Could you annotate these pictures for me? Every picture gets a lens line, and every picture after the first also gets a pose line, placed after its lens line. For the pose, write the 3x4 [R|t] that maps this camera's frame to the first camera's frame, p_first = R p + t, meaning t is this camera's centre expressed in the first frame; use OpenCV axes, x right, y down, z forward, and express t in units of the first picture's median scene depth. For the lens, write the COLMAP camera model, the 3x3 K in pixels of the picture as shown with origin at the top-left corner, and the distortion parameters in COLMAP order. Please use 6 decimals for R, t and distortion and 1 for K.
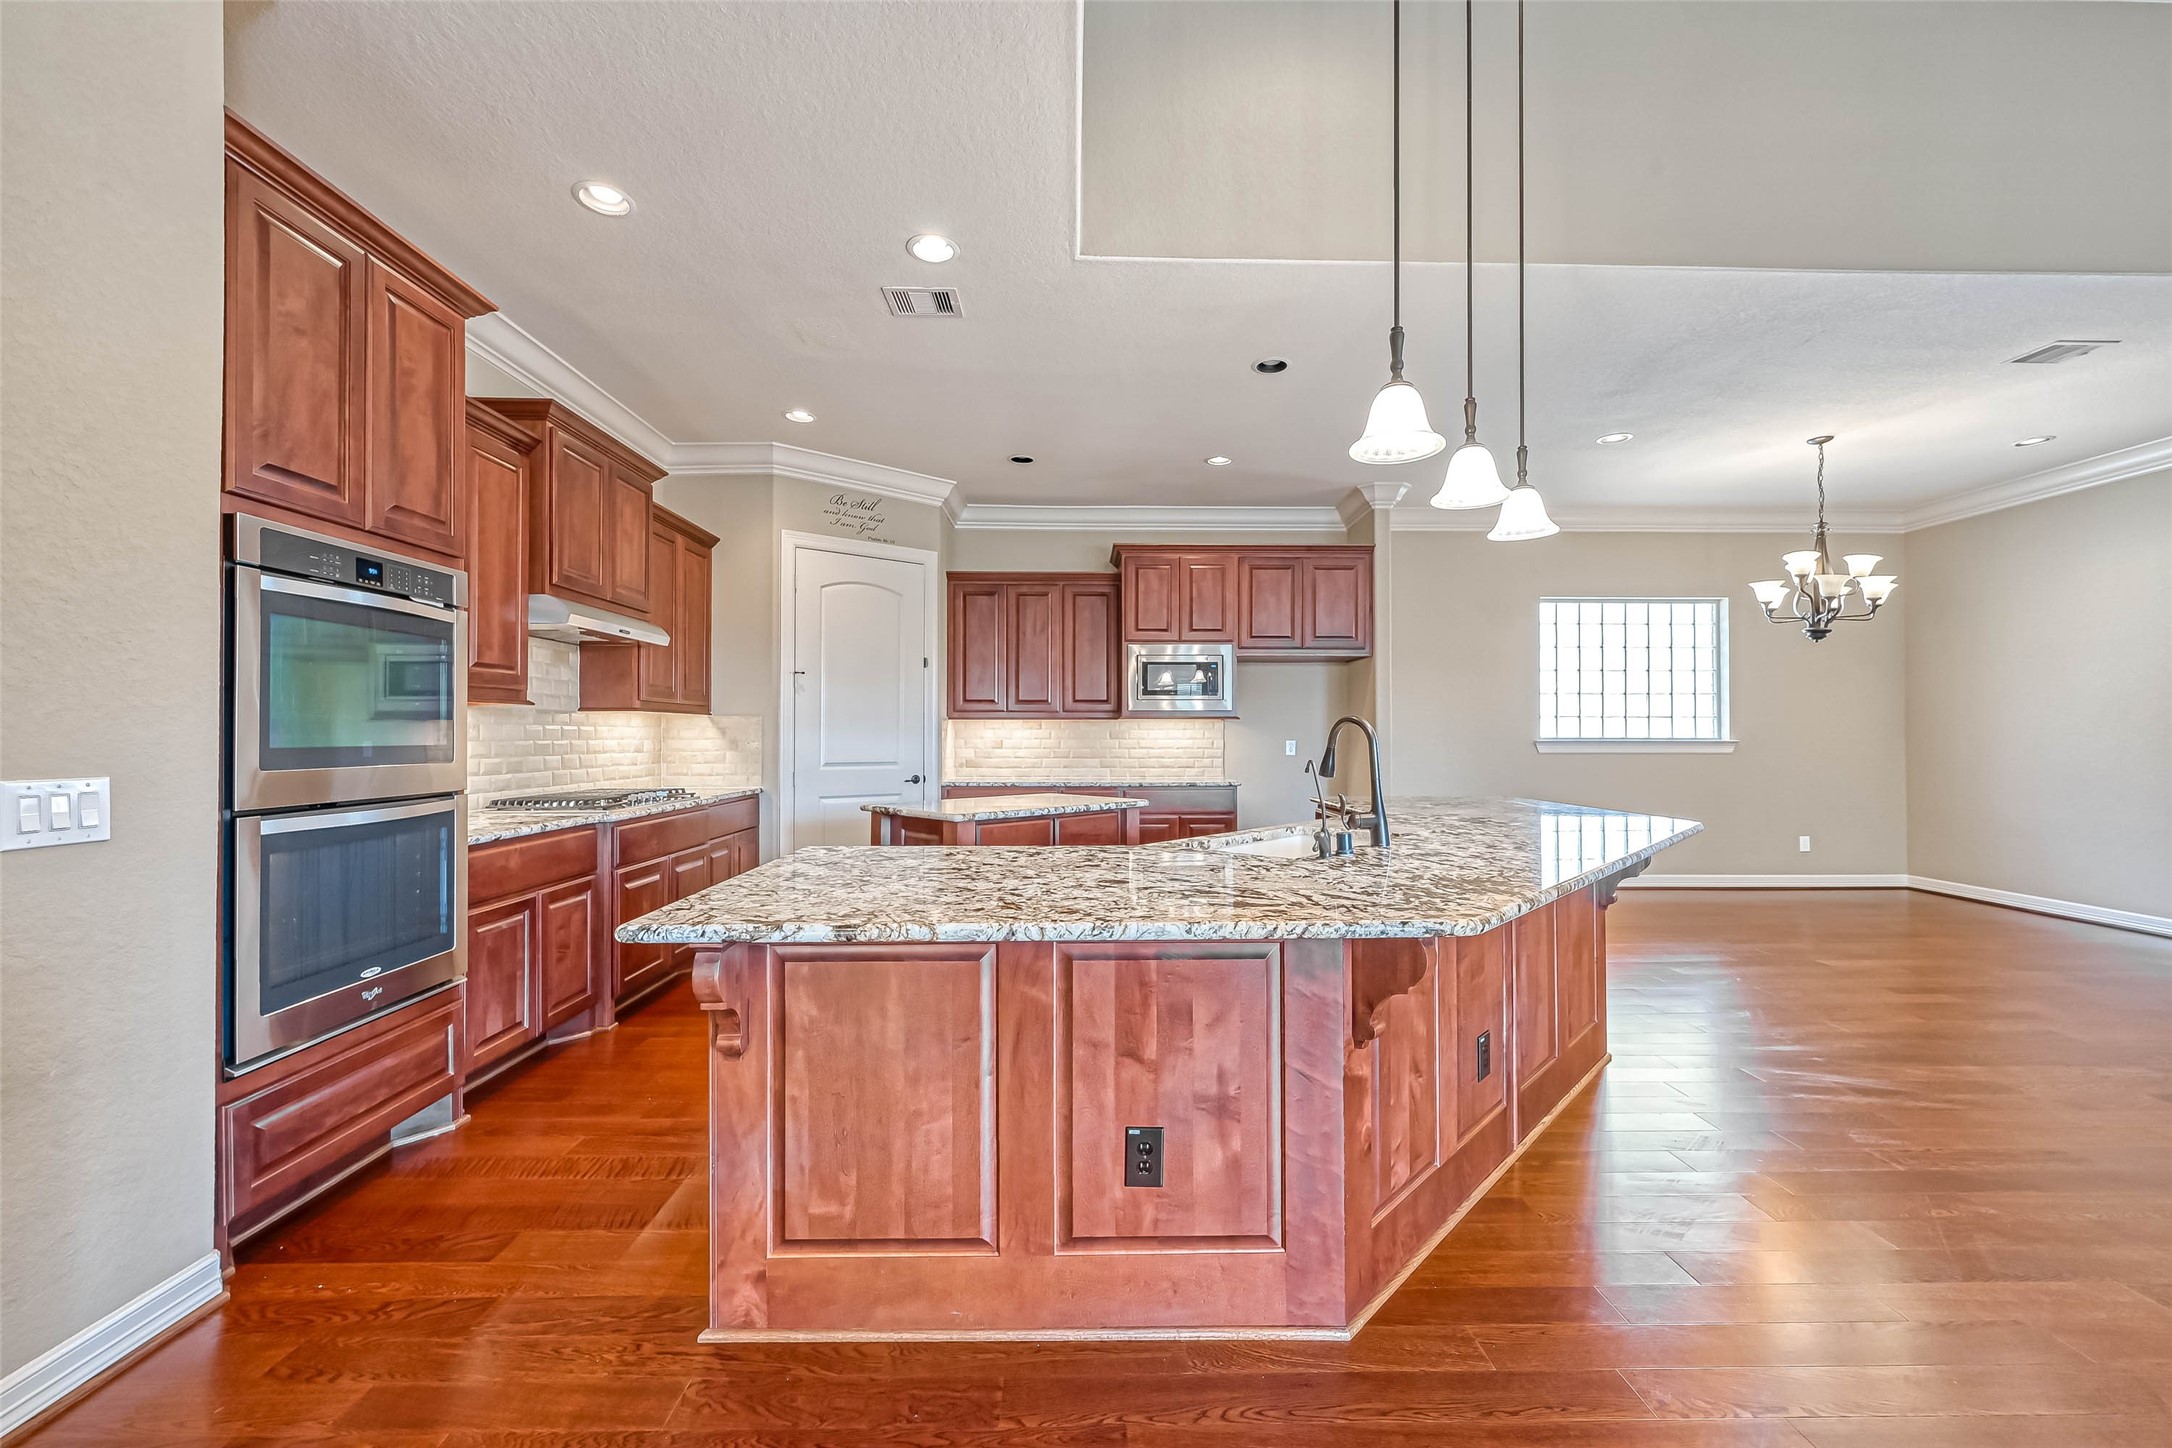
lens RADIAL K [[887.0, 0, 1077.1], [0, 887.0, 725.3], [0, 0, 1]] dist [-0.001815, -0.000861]
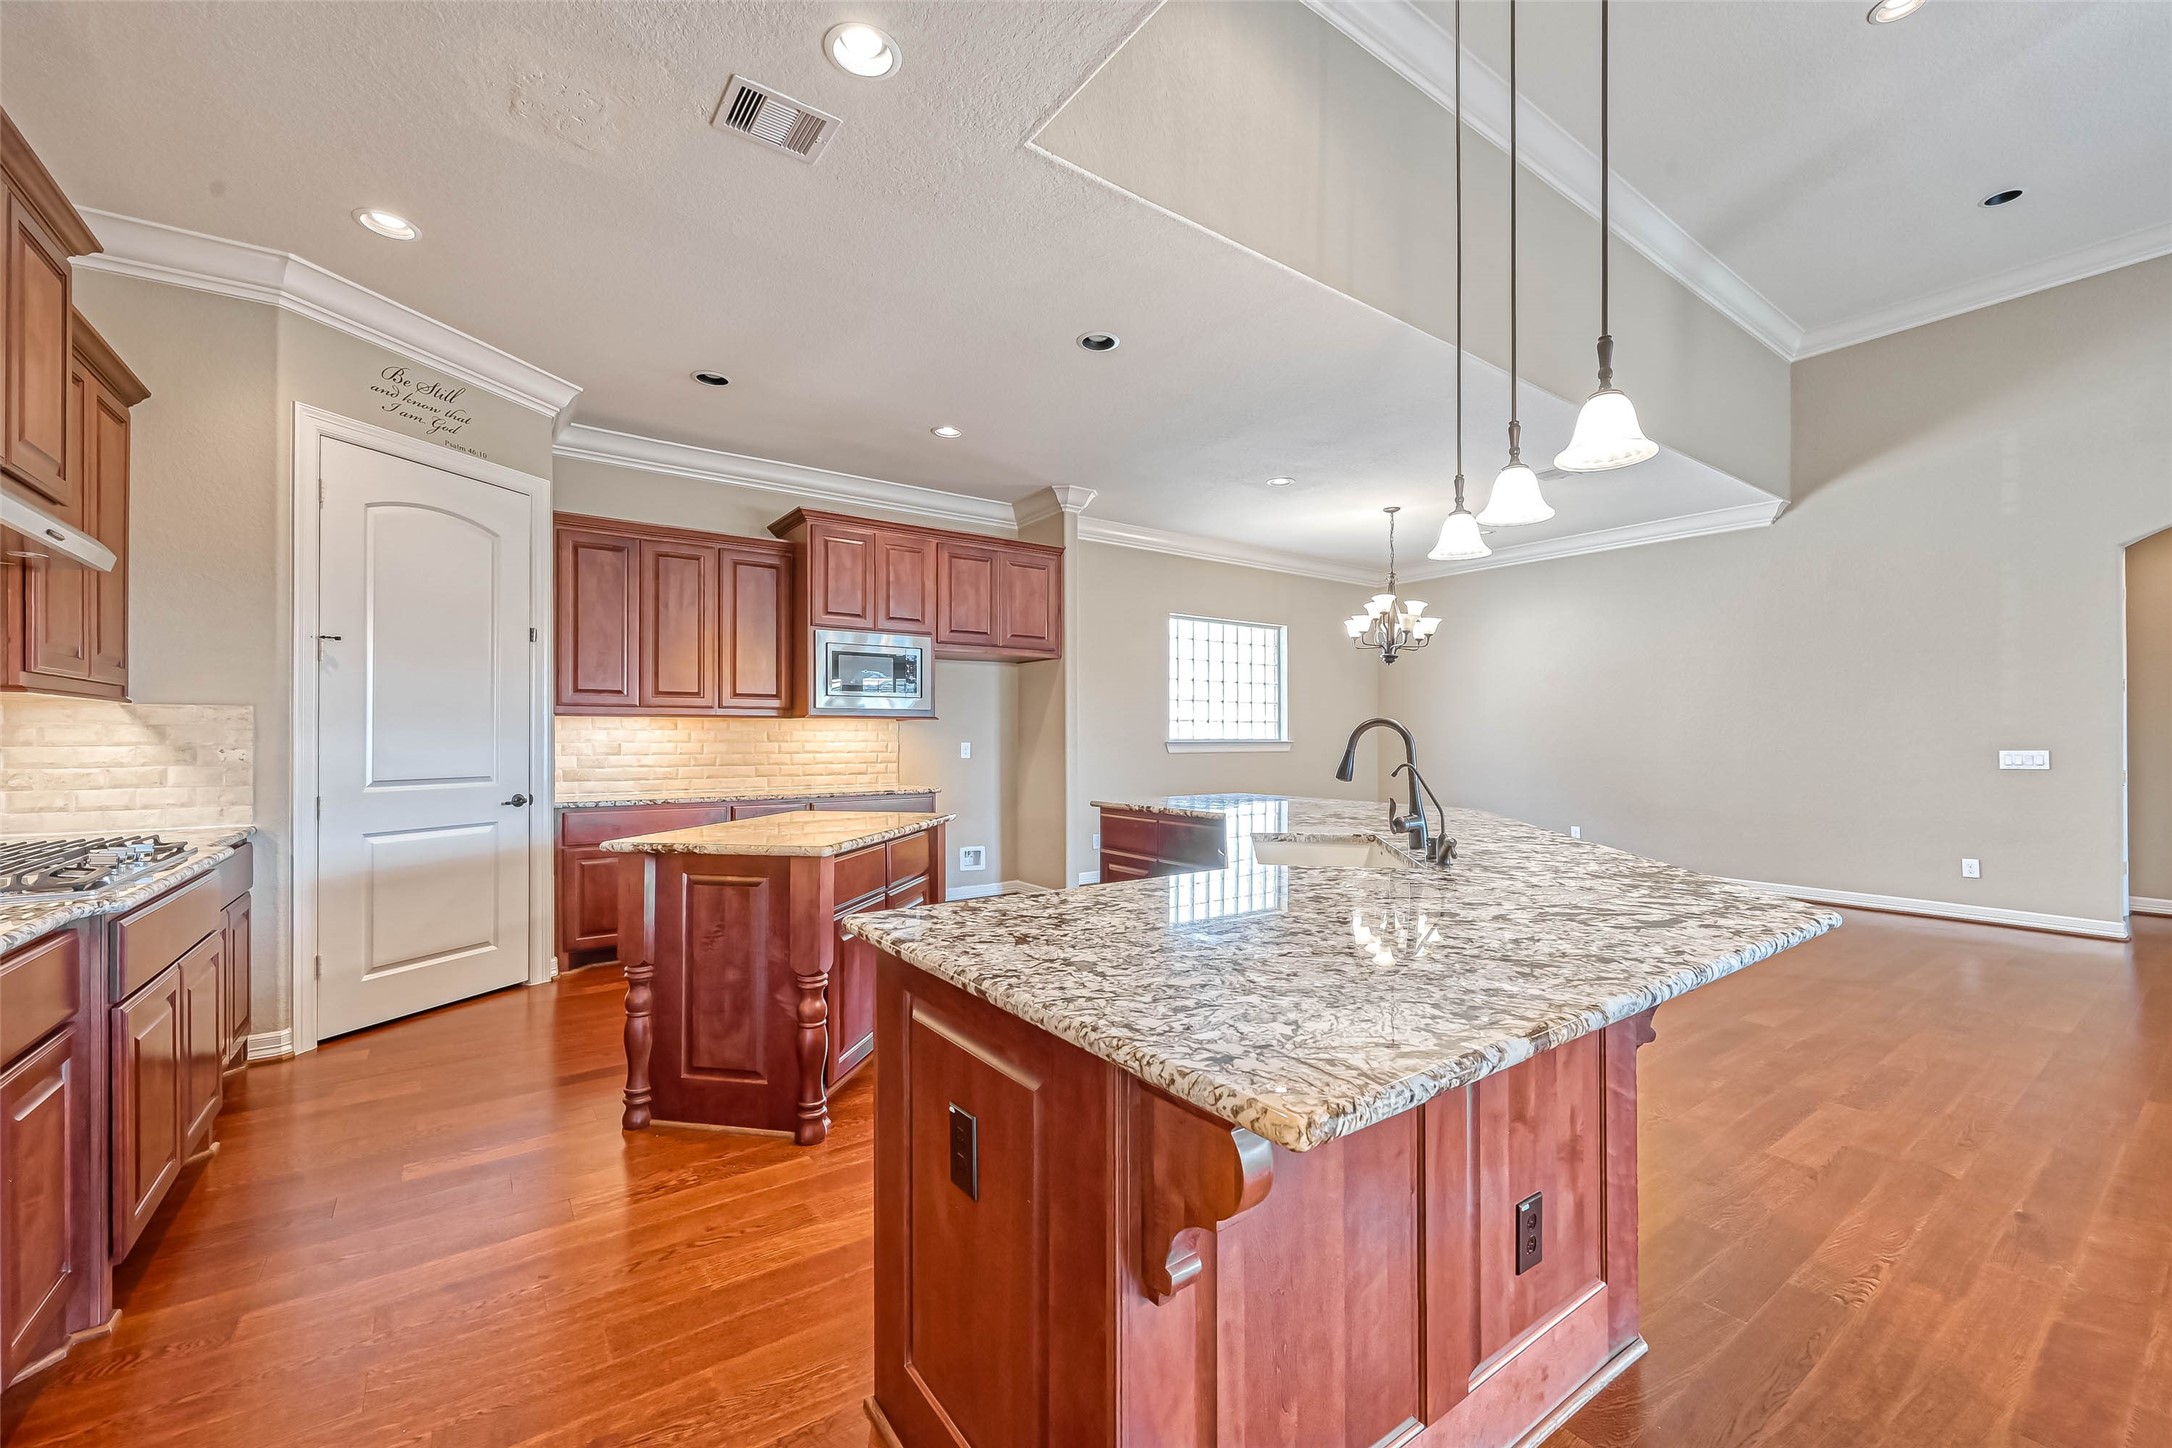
lens RADIAL K [[887.0, 0, 1094.7], [0, 887.0, 734.1], [0, 0, 1]] dist [-0.001815, -0.000861]
pose [[0.808302, 0.000864, 0.588767, -0.226134], [-0.006103, 0.999957, 0.006911, 0.000675], [-0.588736, -0.009180, 0.808273, 0.165628]]
